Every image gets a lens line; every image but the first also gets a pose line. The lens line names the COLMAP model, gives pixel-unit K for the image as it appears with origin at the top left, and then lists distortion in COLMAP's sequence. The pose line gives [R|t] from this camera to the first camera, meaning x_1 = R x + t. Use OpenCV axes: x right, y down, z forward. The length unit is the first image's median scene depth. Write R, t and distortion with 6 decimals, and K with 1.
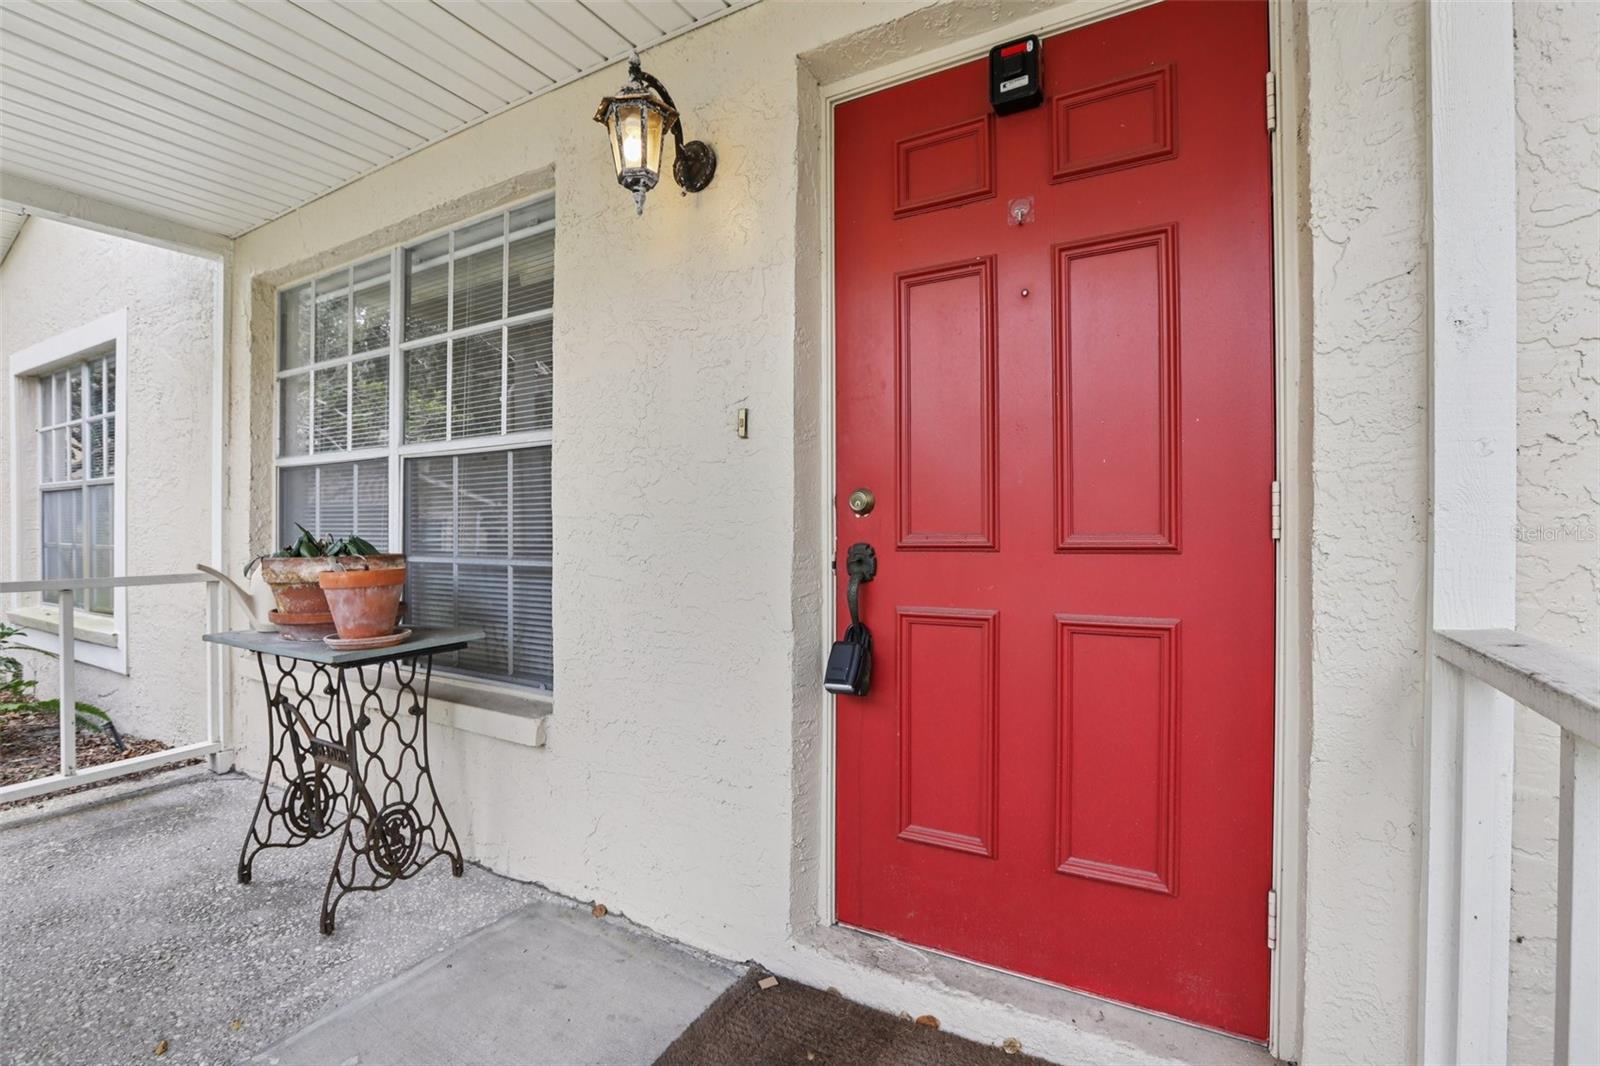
lens RADIAL K [[726.3, 0, 794.8], [0, 726.3, 535.7], [0, 0, 1]] dist [-0.053734, 0.017802]
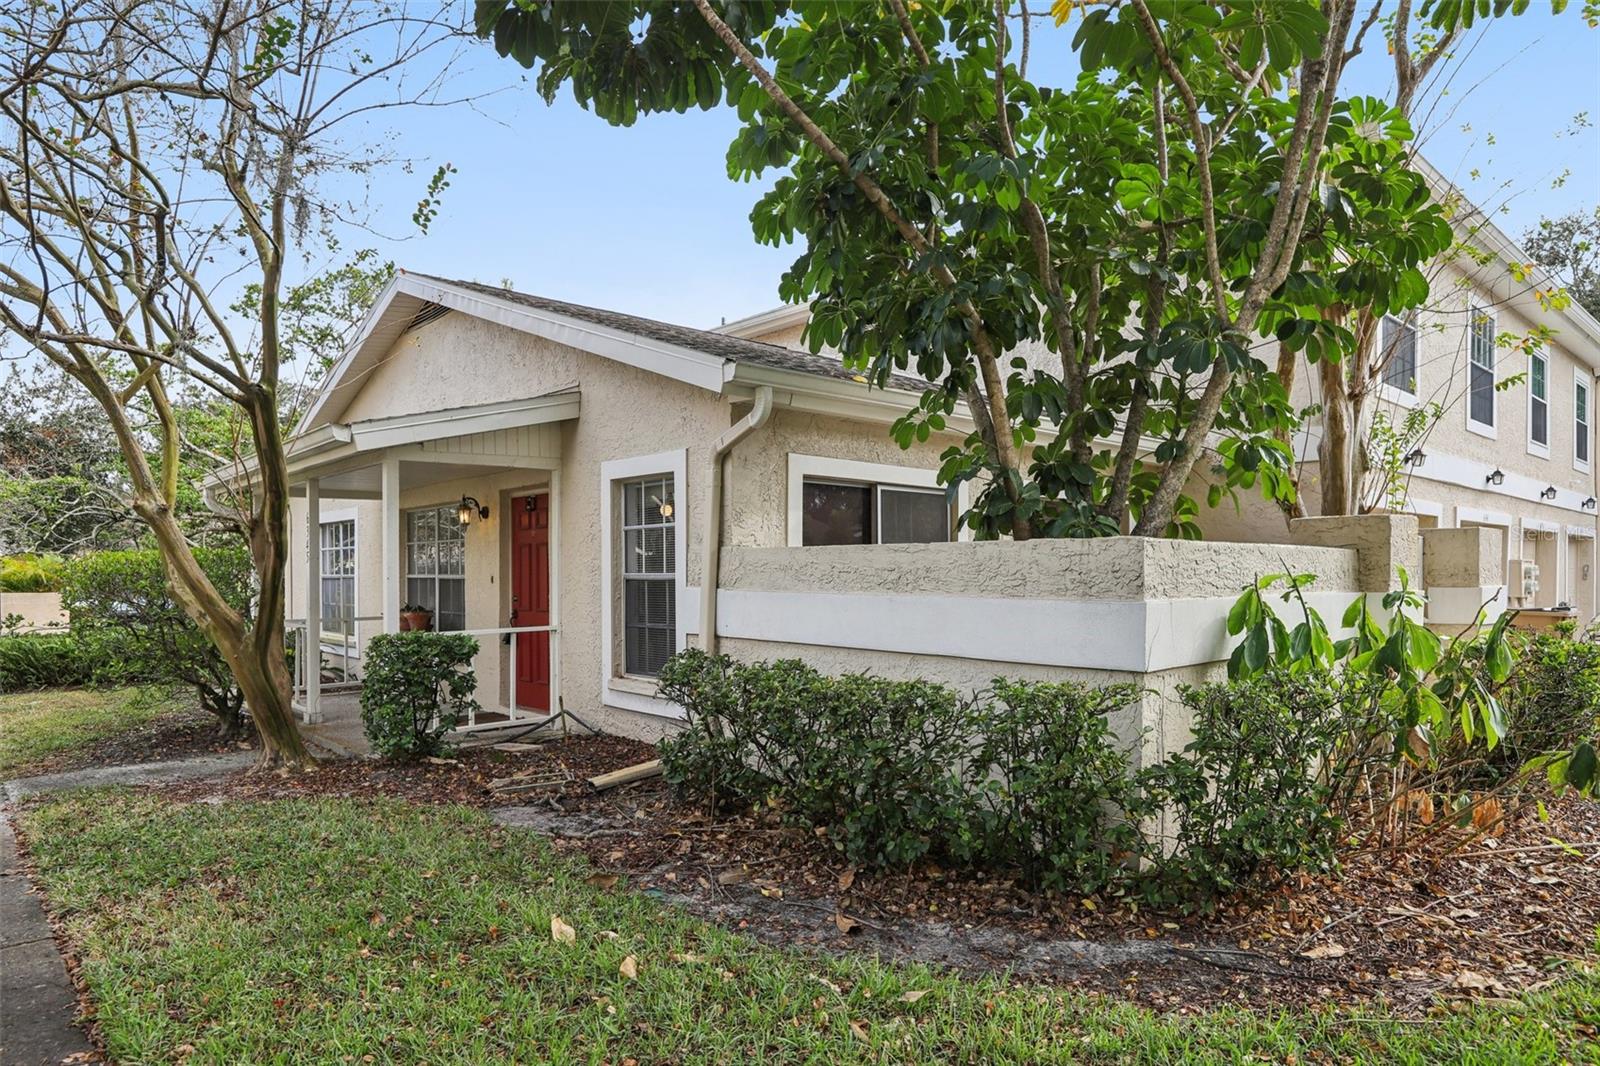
lens RADIAL K [[963.5, 0, 776.9], [0, 963.5, 586.6], [0, 0, 1]] dist [0.003936, 0.003122]
pose [[0.946279, 0.001815, -0.323345, 2.706482], [-0.002059, 0.999998, -0.000413, -0.097741], [0.323344, 0.001056, 0.946281, -3.056159]]
